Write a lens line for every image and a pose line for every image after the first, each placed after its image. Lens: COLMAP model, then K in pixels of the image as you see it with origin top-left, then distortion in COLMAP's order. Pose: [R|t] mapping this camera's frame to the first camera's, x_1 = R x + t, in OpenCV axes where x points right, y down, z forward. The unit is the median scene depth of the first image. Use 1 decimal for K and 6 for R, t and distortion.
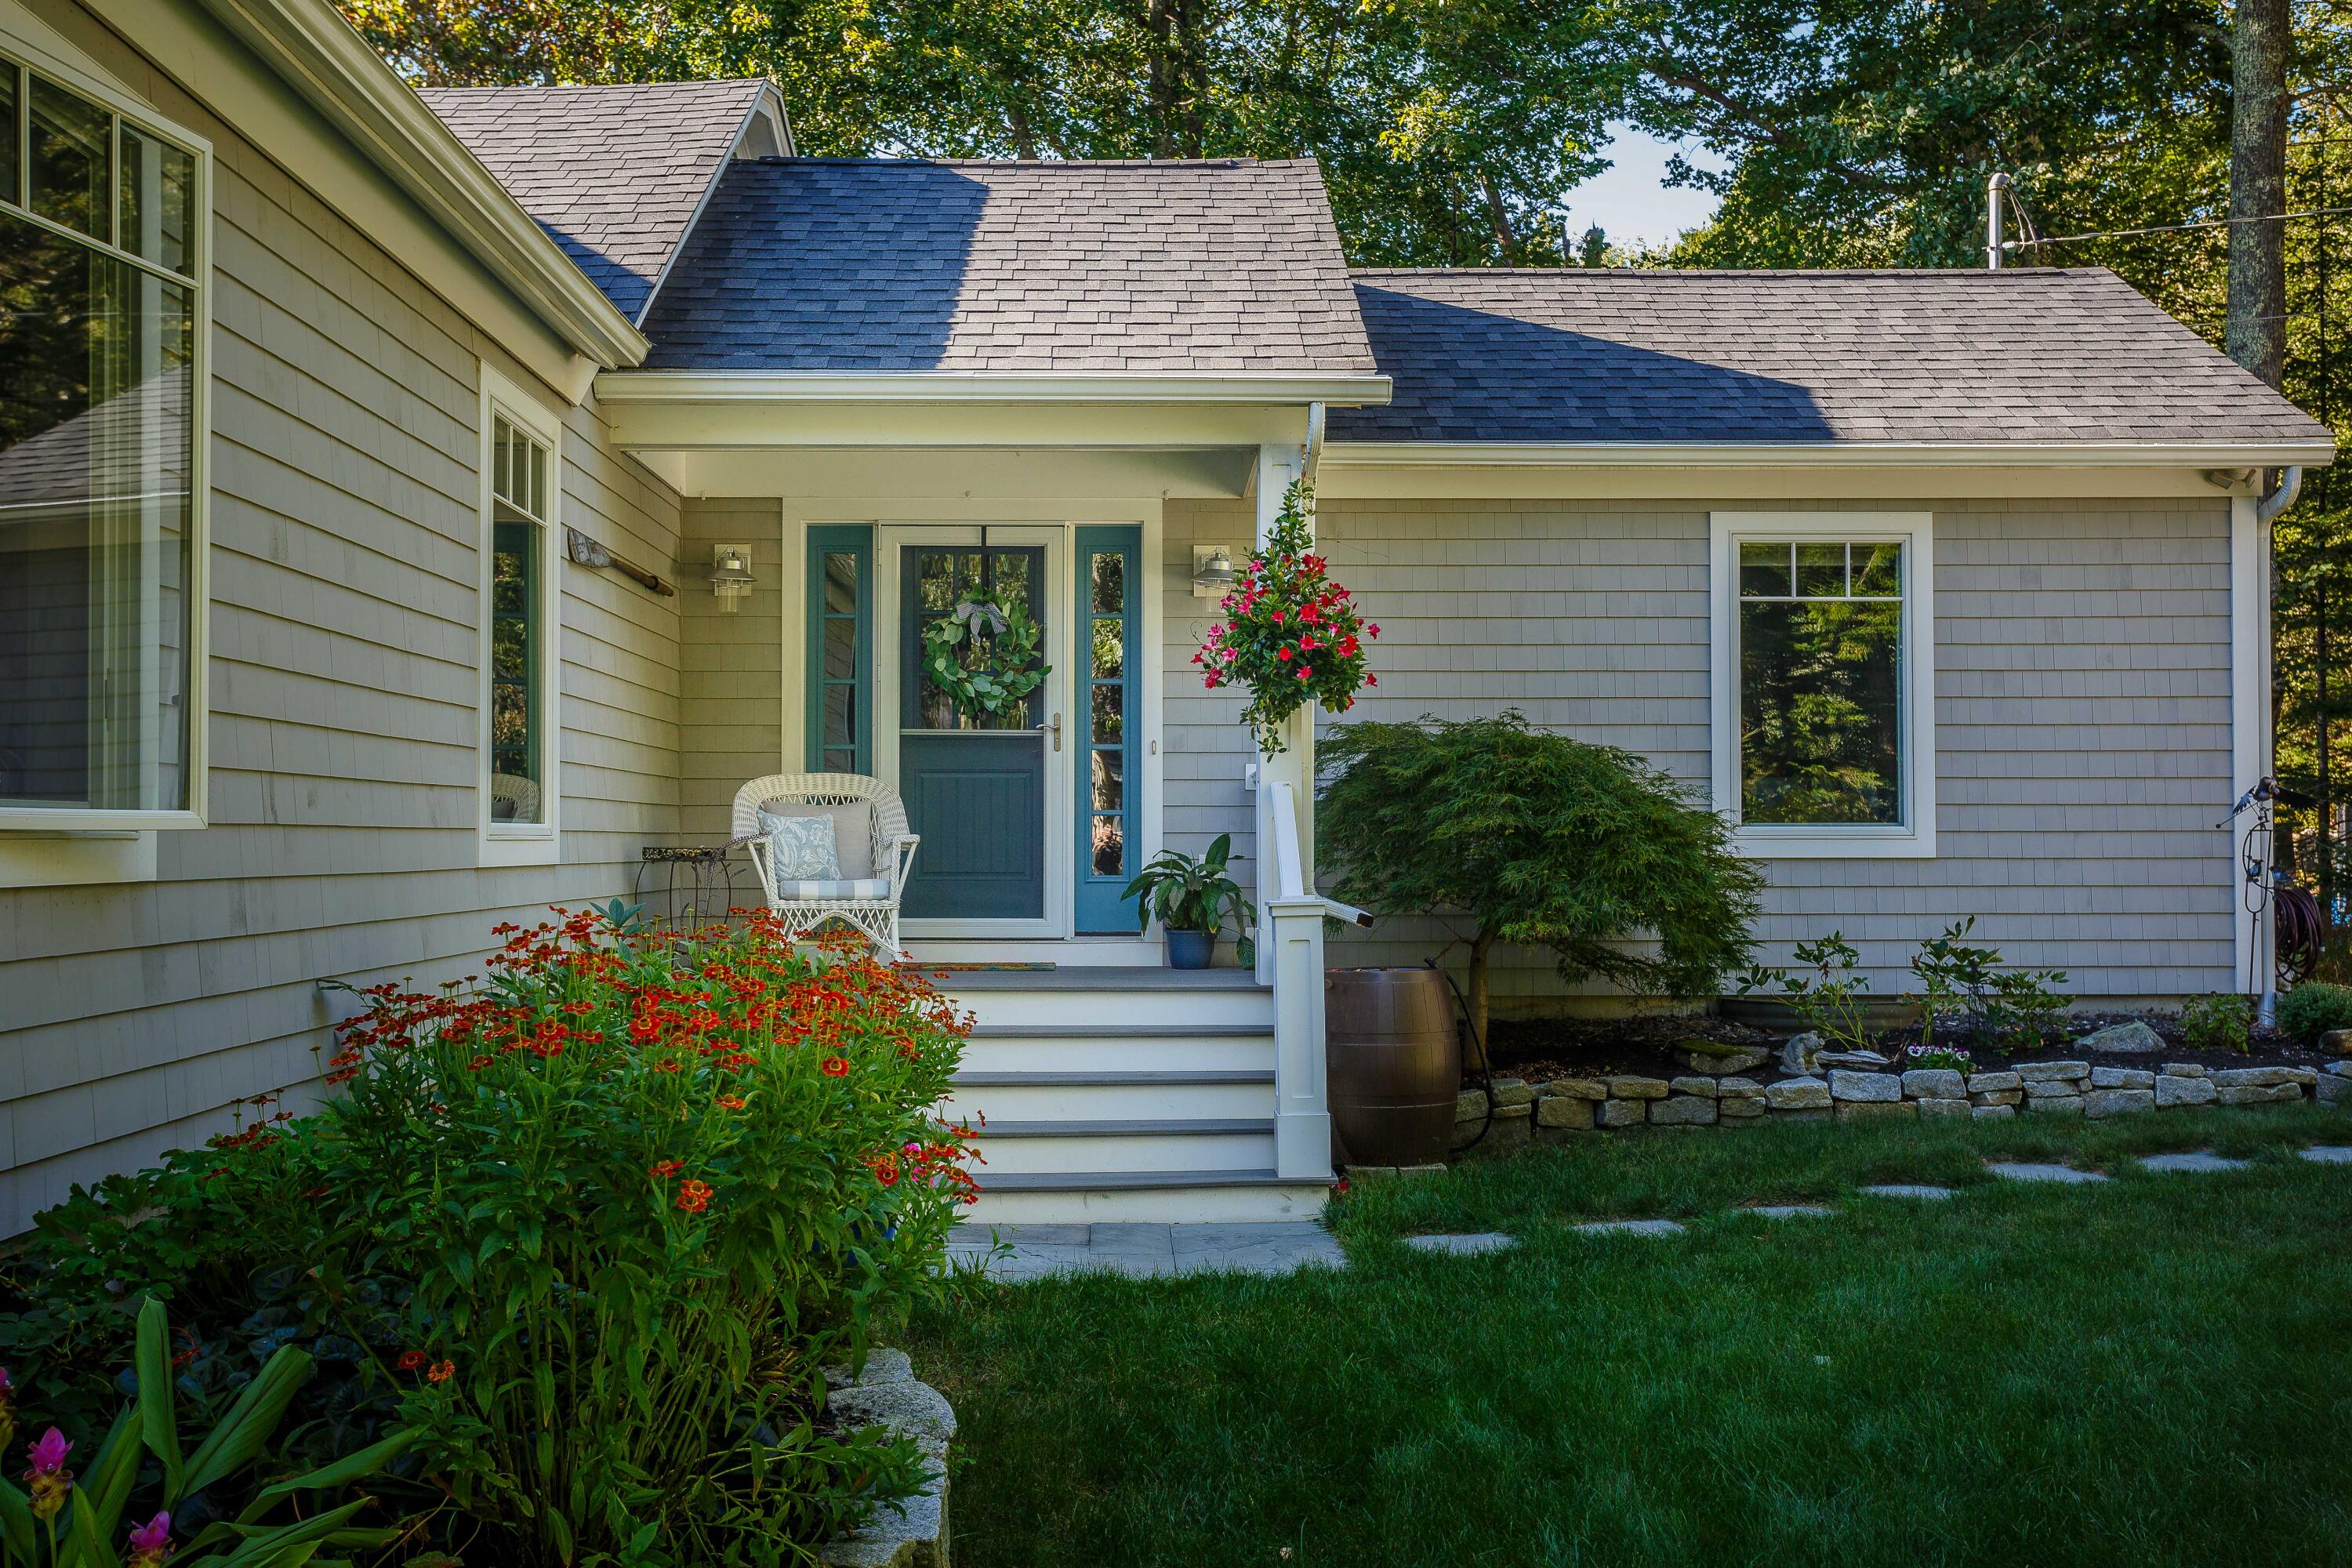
lens RADIAL K [[1857.8, 0, 1170.5], [0, 1857.8, 840.3], [0, 0, 1]] dist [-0.003213, 0.003587]
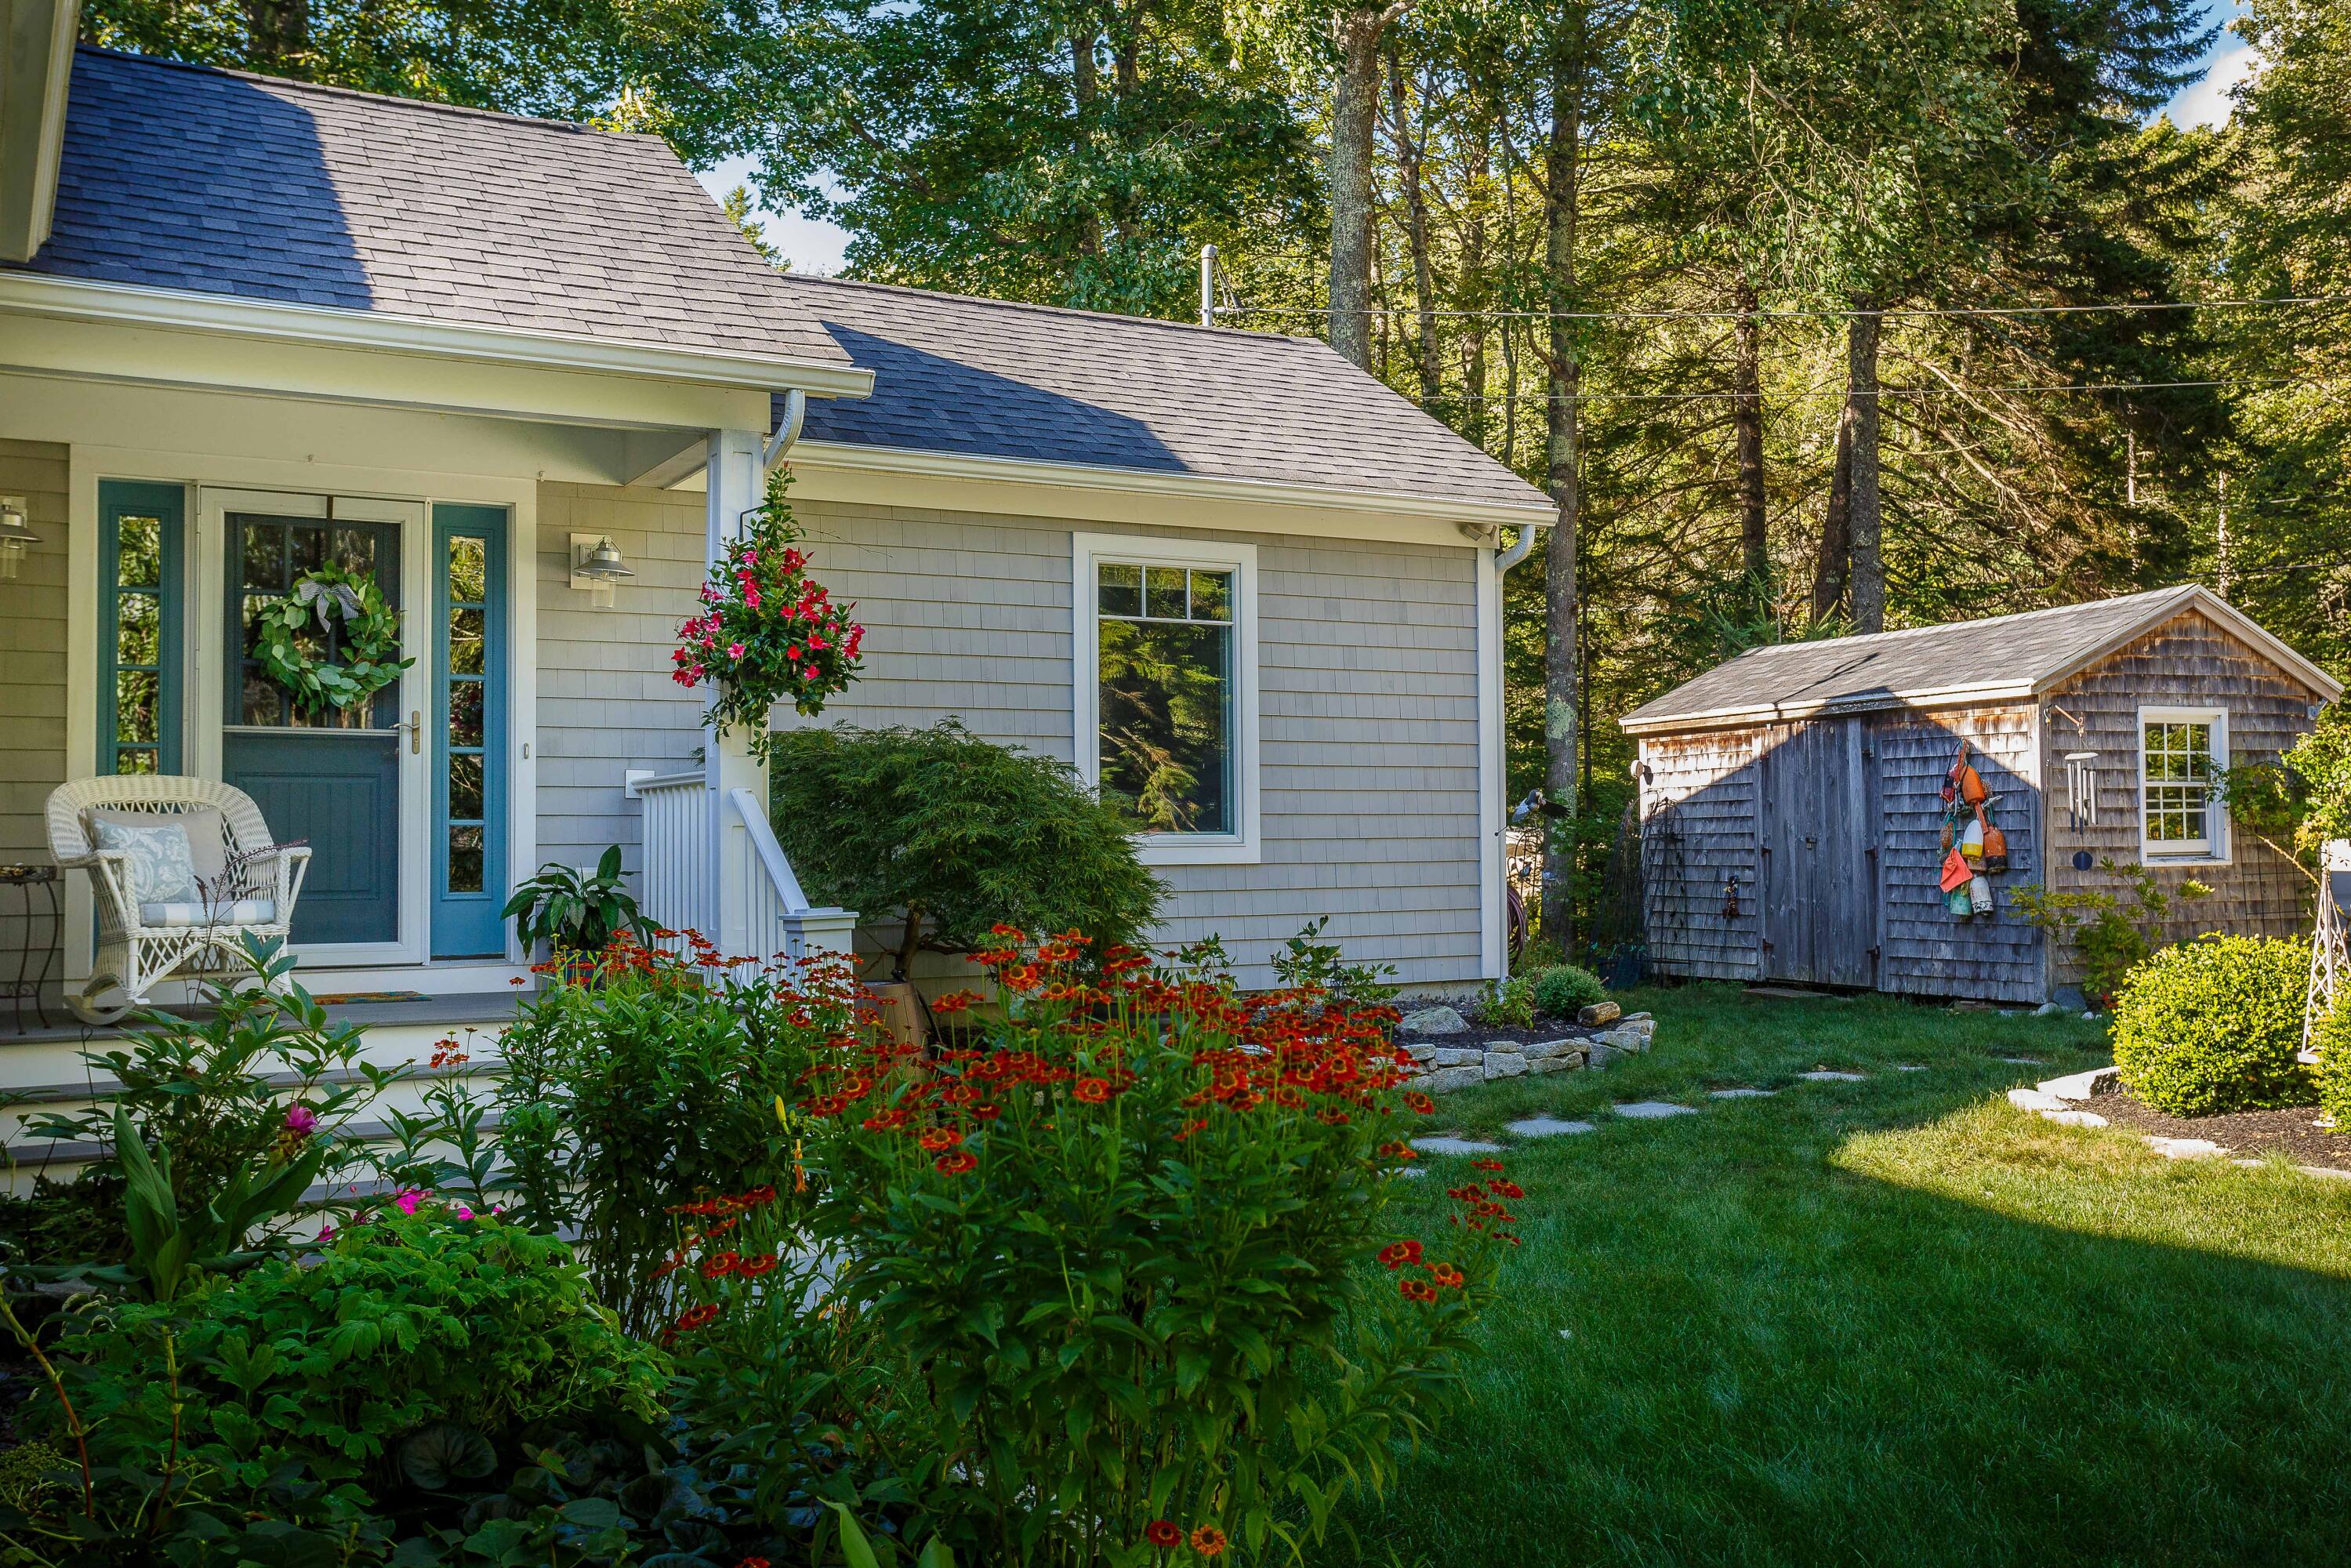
lens RADIAL K [[1856.1, 0, 1175.9], [0, 1856.1, 825.1], [0, 0, 1]] dist [-0.040834, 0.077004]
pose [[0.908926, -0.002363, 0.416951, -0.100623], [0.008535, 0.999880, -0.012937, 0.000806], [-0.416871, 0.015317, 0.908837, 0.043917]]
